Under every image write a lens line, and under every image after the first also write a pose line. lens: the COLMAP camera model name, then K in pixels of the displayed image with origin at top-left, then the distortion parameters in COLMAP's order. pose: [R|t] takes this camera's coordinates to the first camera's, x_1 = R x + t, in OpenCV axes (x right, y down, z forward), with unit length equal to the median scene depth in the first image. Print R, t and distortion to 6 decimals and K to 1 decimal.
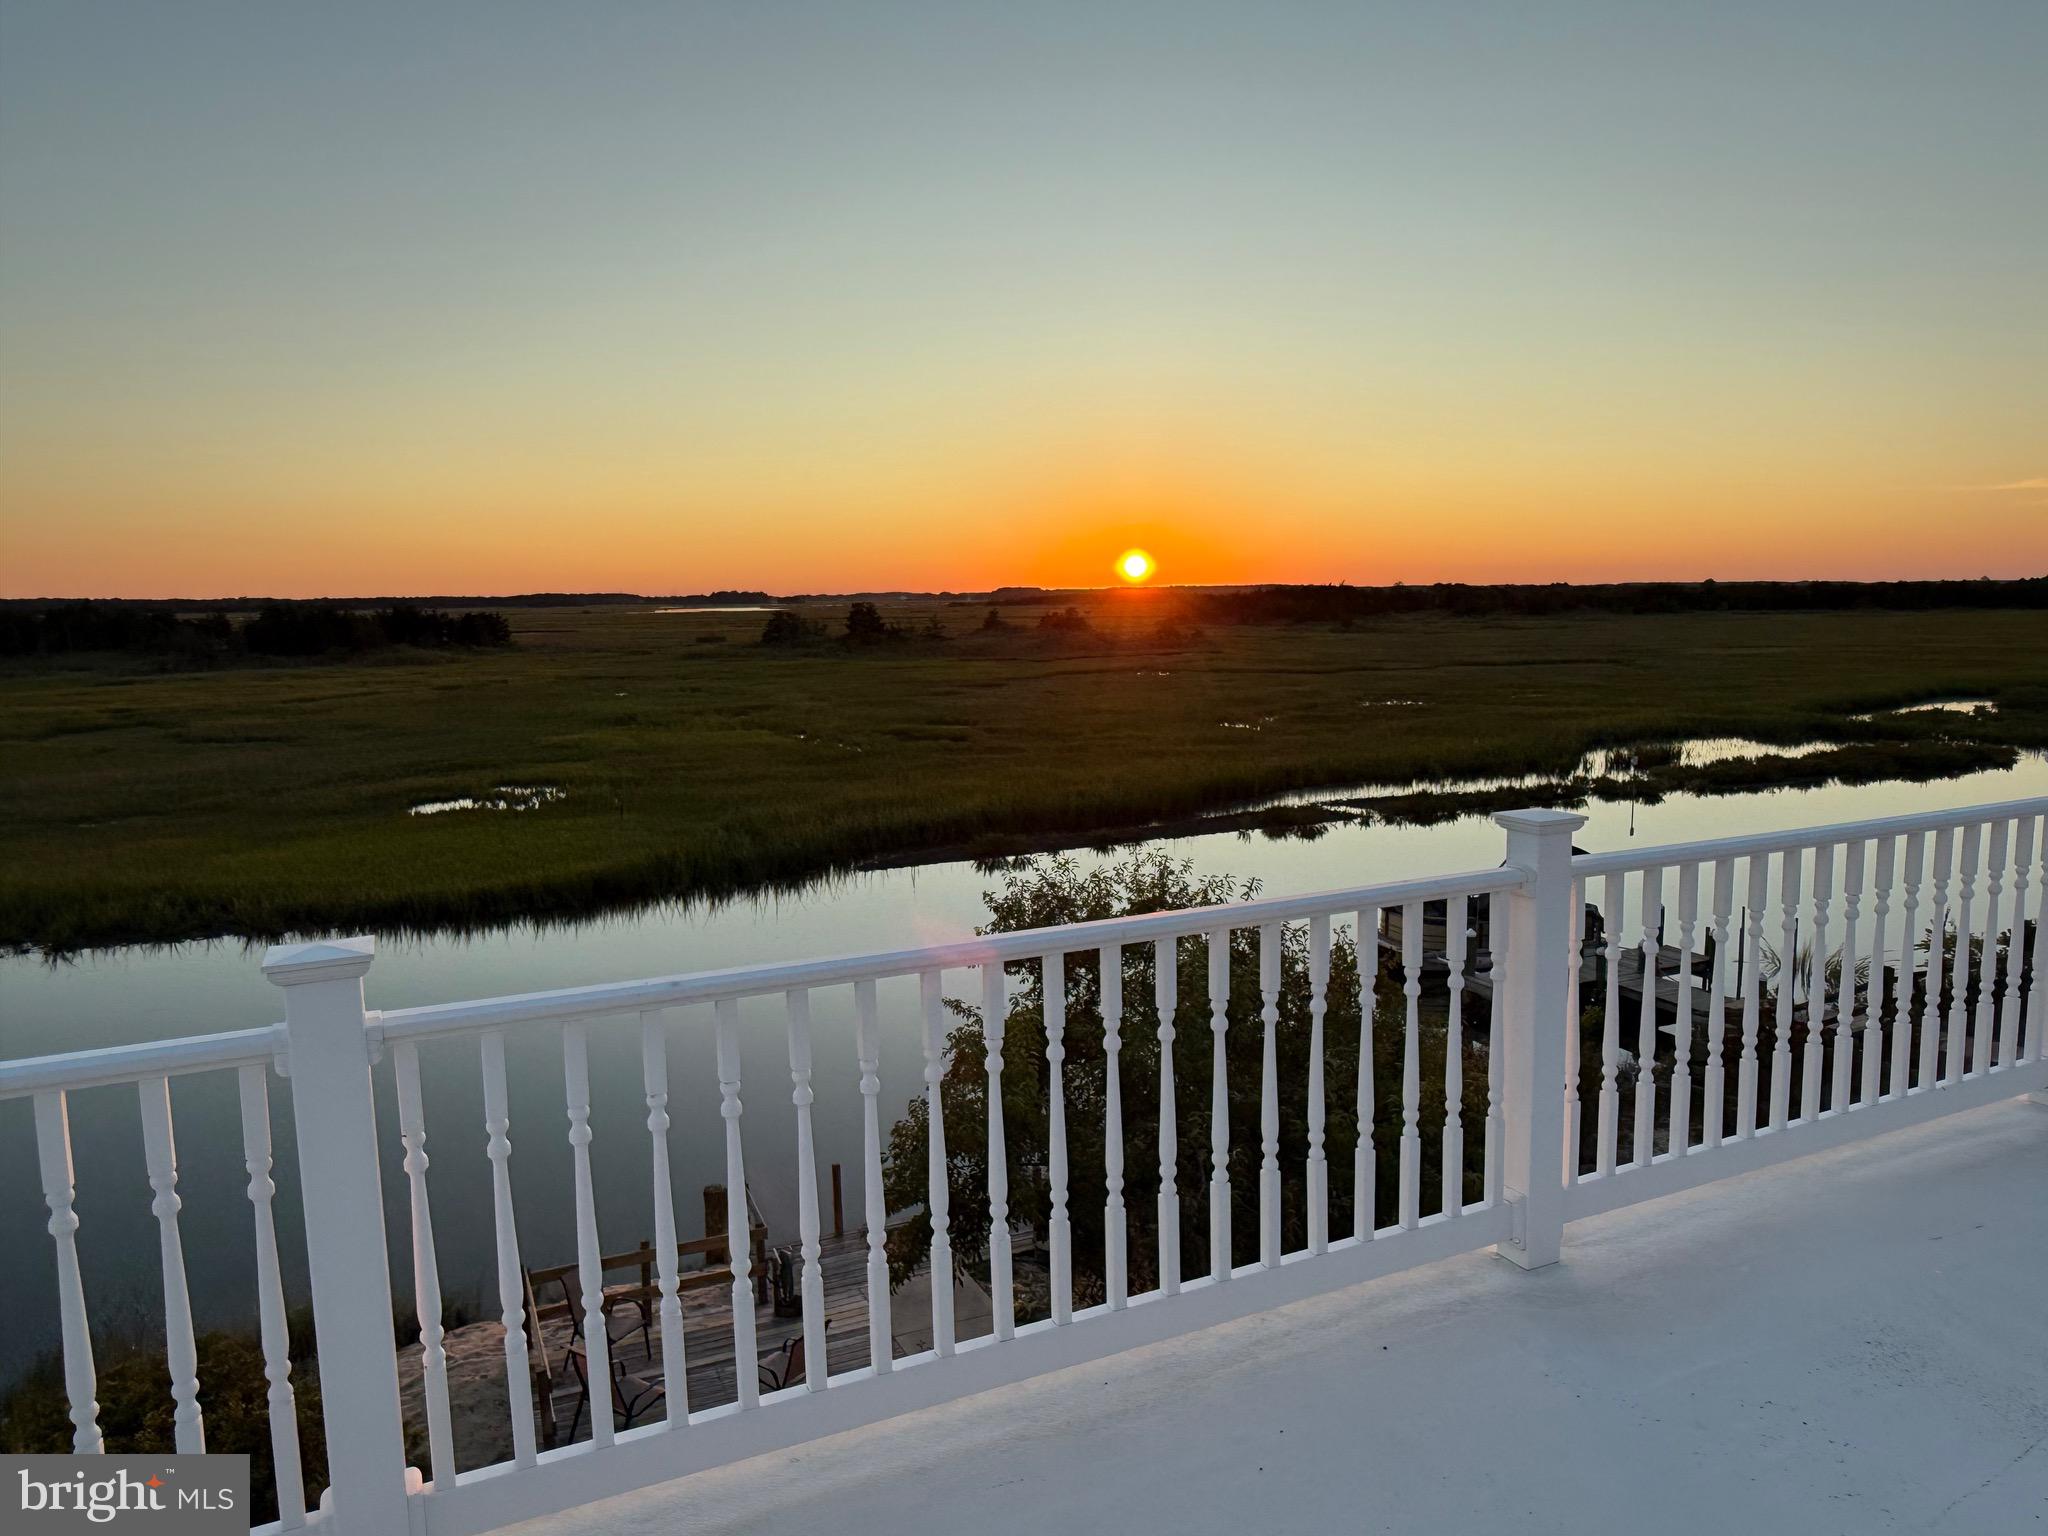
lens RADIAL K [[1364.3, 0, 1024.0], [0, 1364.3, 768.0], [0, 0, 1]] dist [0.001063, -0.000069]
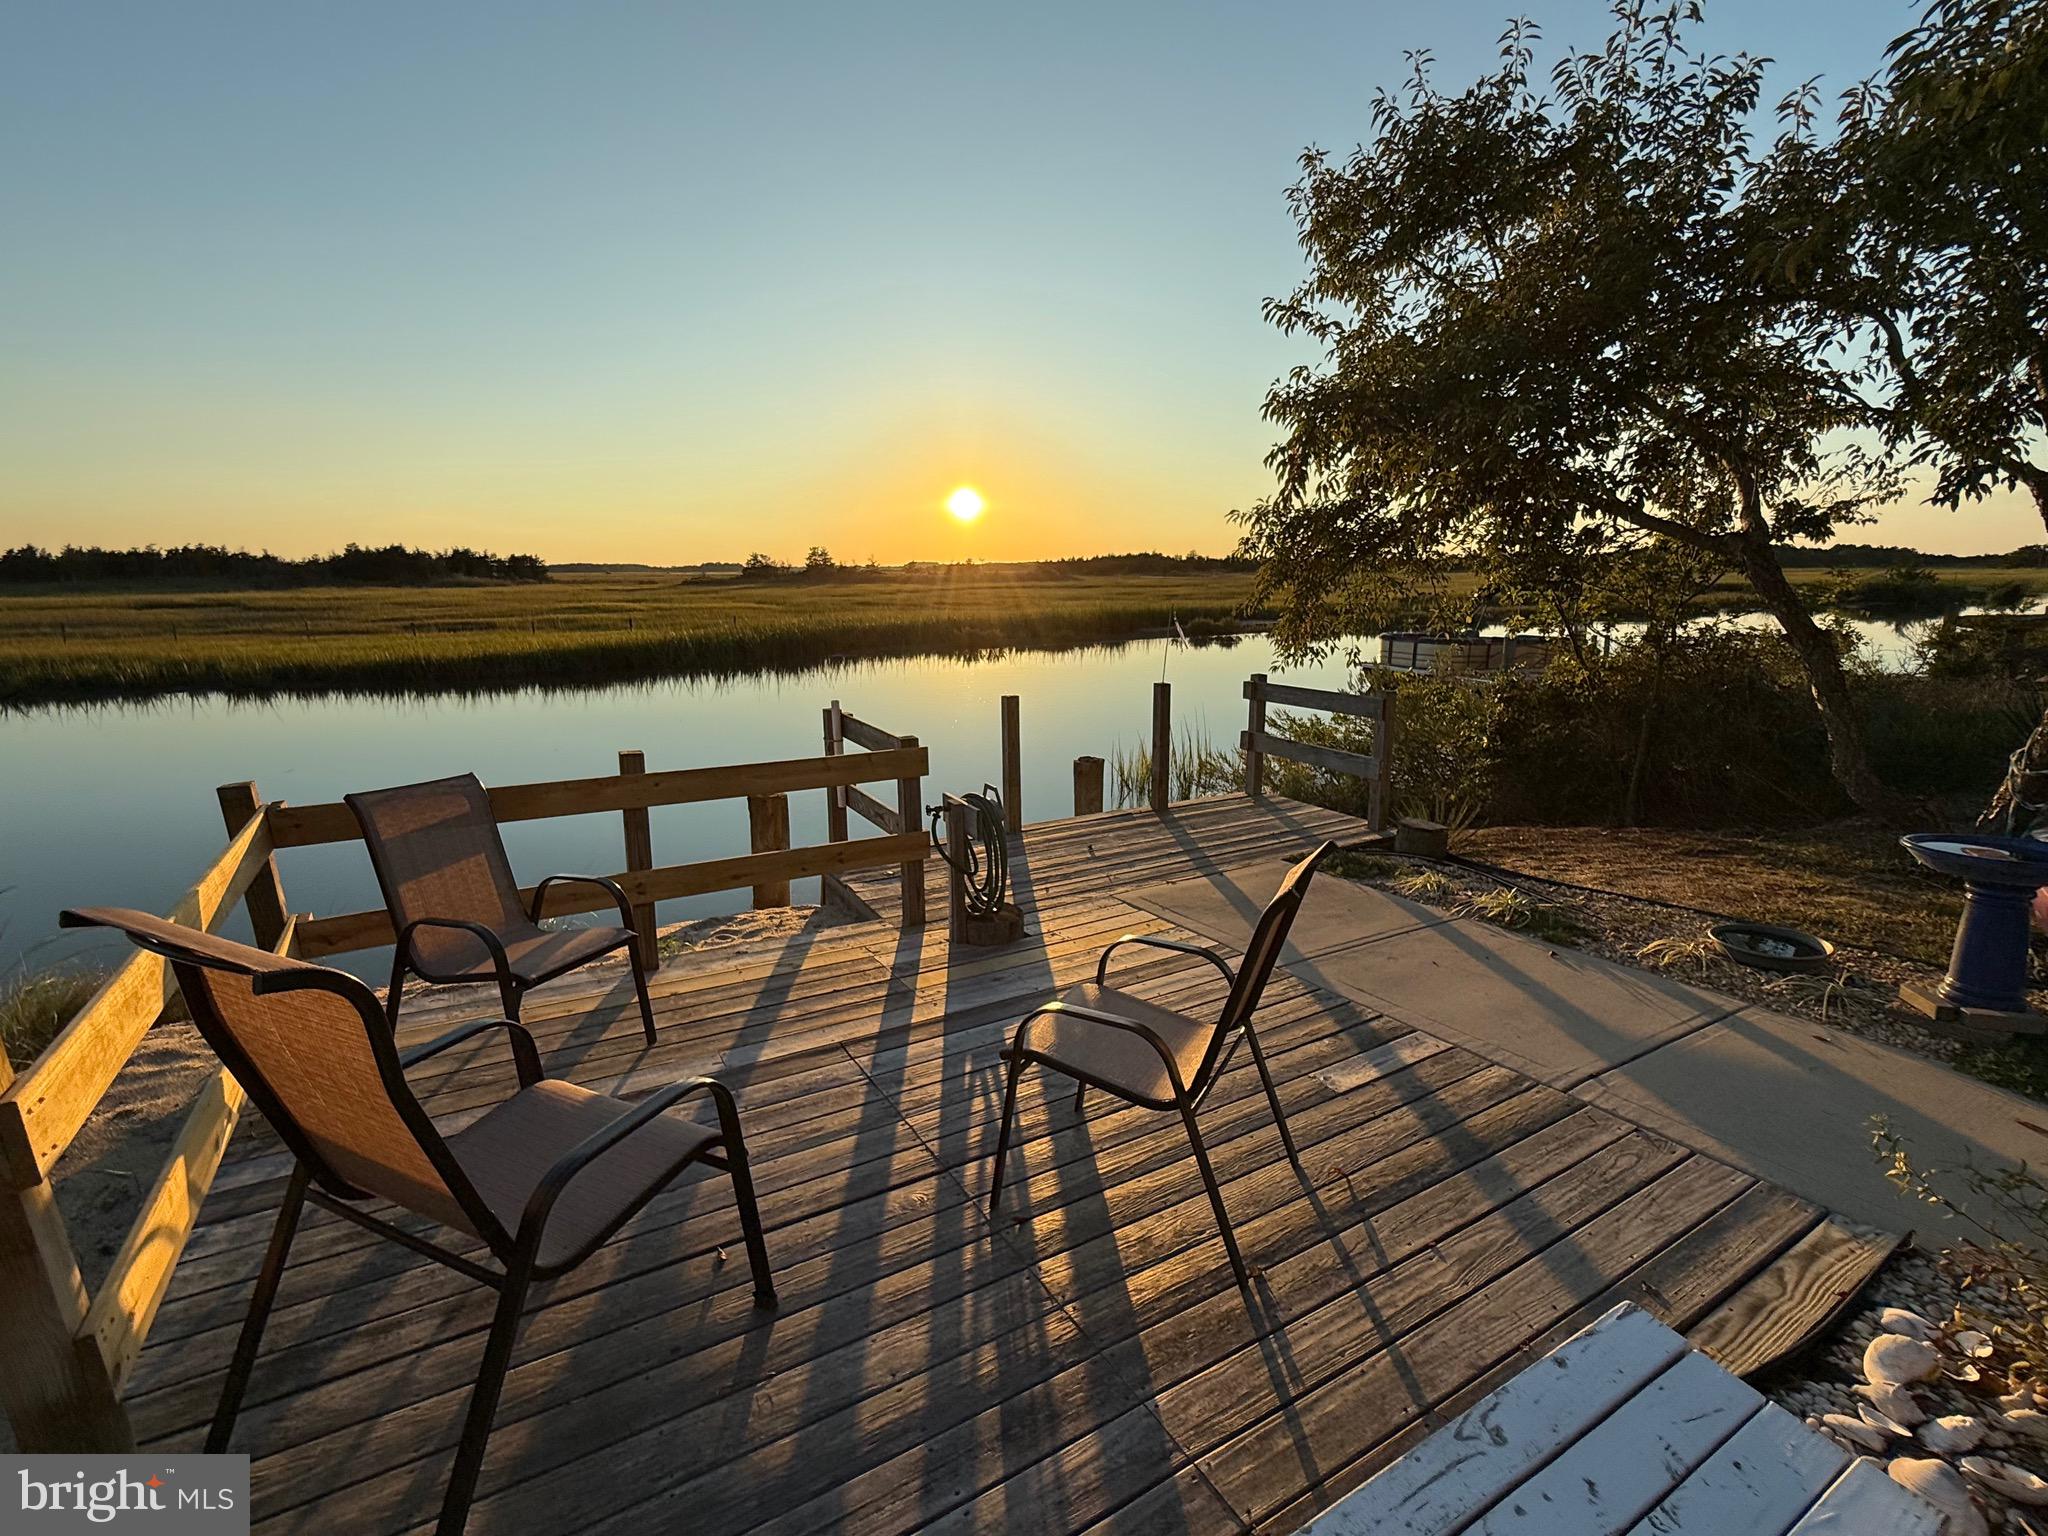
lens RADIAL K [[931.7, 0, 1024.0], [0, 931.7, 768.0], [0, 0, 1]] dist [0.002258, 0.000518]
pose [[0.994731, -0.009137, 0.102110, -0.043456], [0.000600, 0.996522, 0.083327, 0.073738], [-0.102517, -0.082827, 0.991277, 0.163277]]
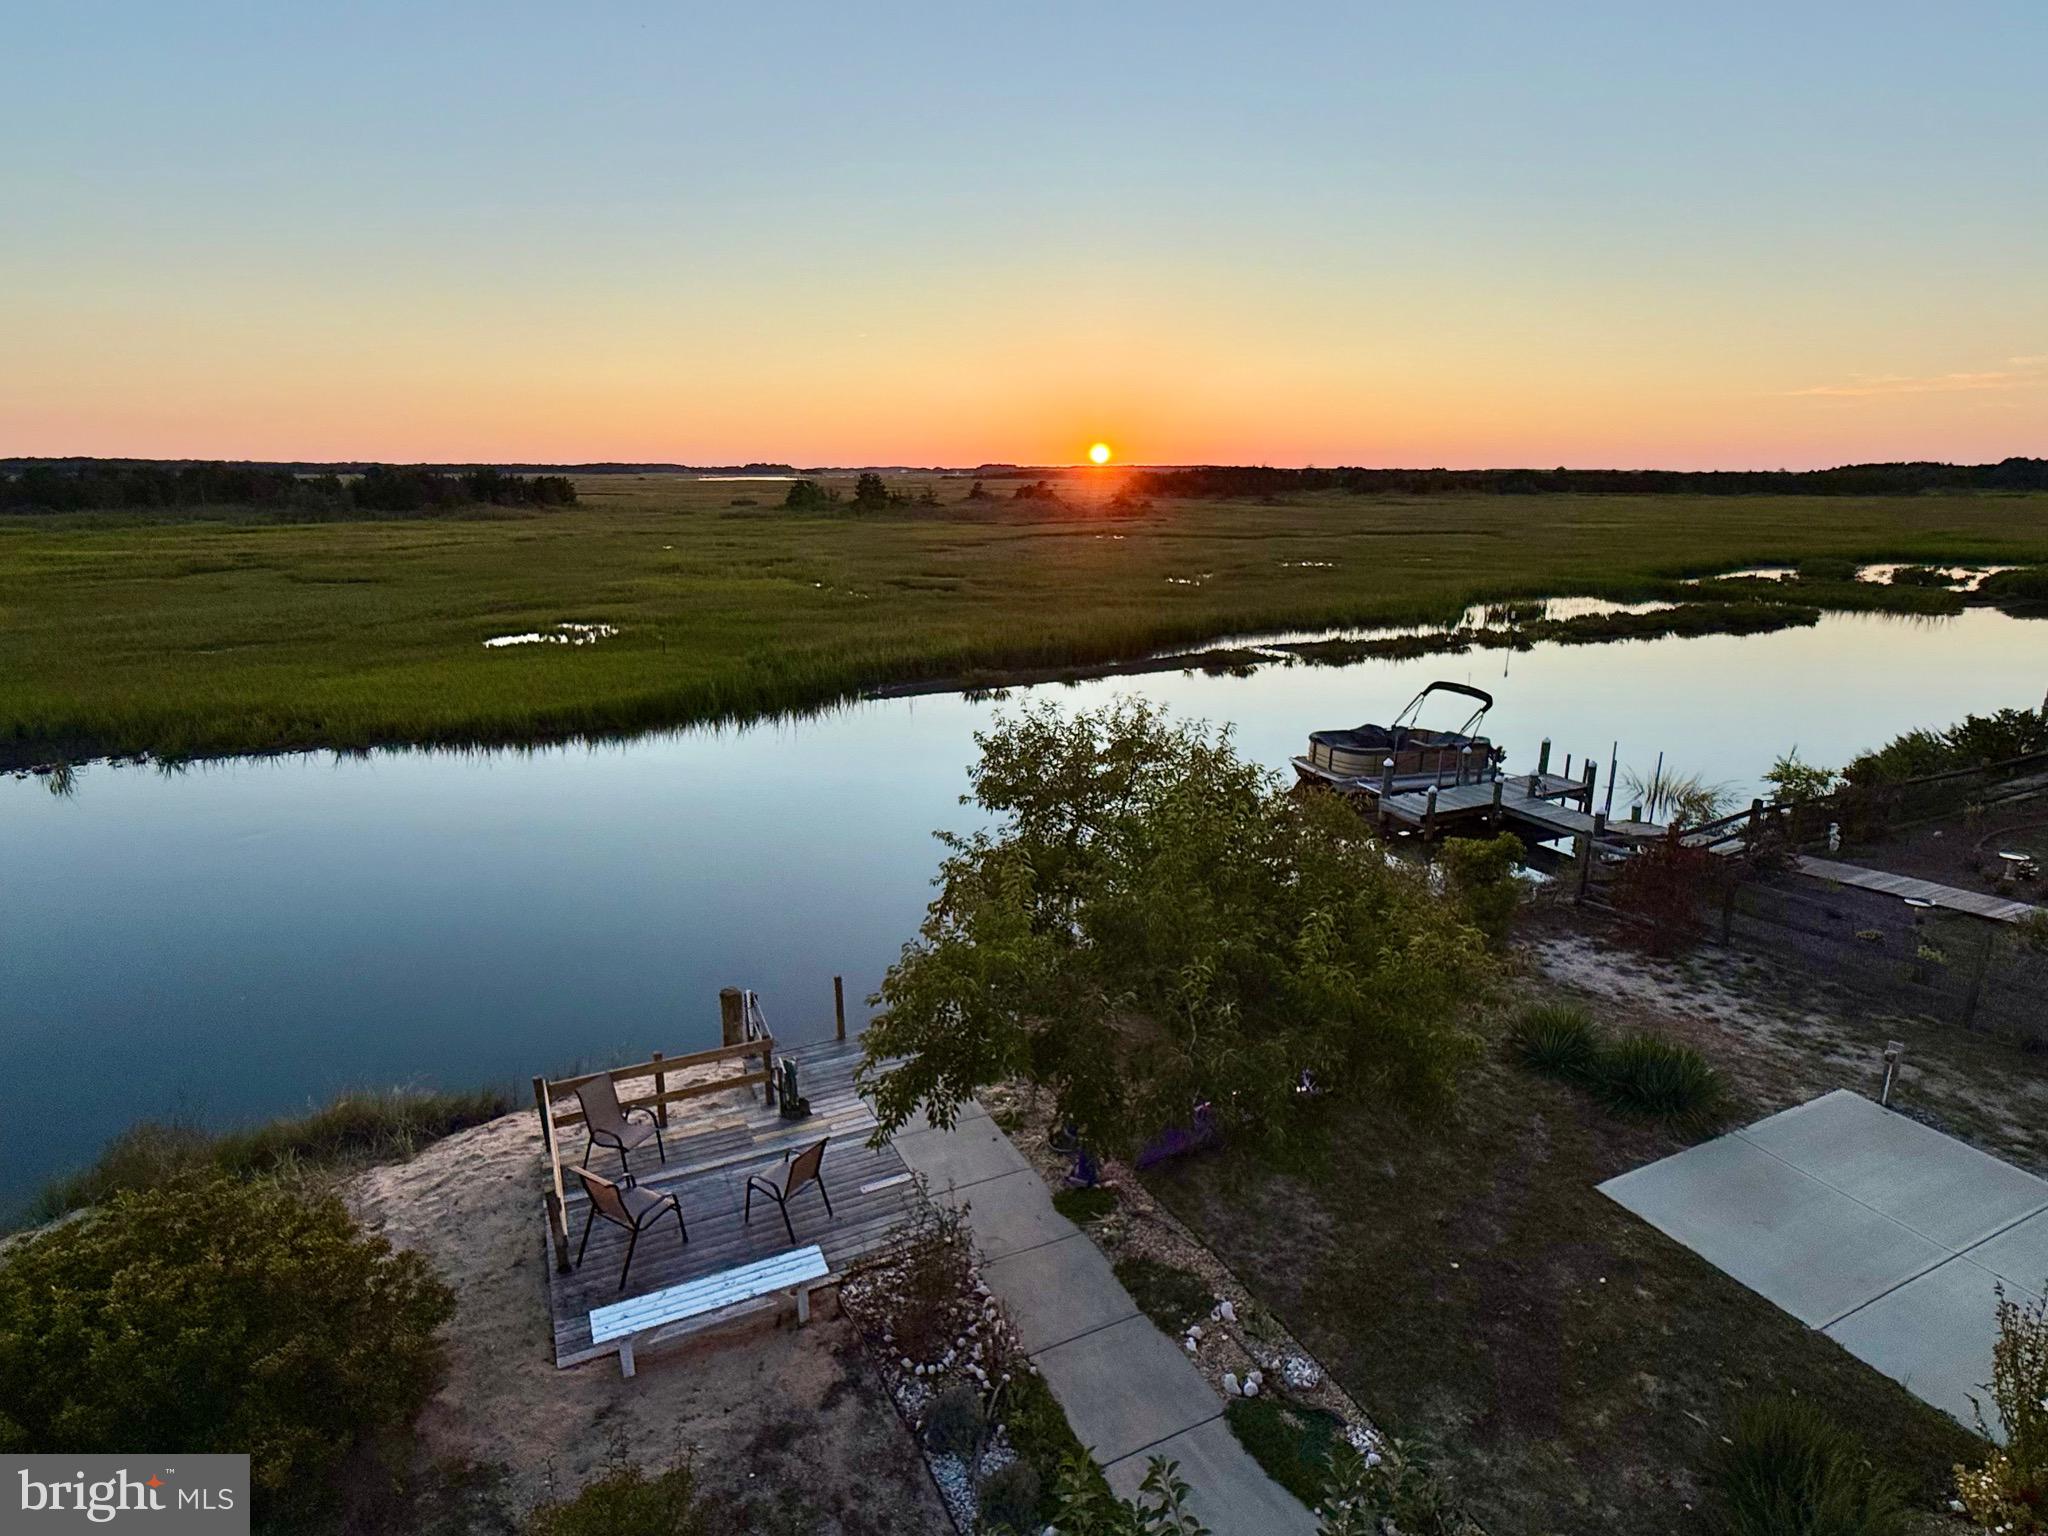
lens RADIAL K [[1084.5, 0, 1024.0], [0, 1084.5, 768.0], [0, 0, 1]] dist [0.001398, -0.000241]
pose [[0.999683, 0.010836, 0.022713, -0.002499], [-0.013921, 0.989995, 0.140415, -0.000049], [-0.020965, -0.140687, 0.989832, 0.040657]]
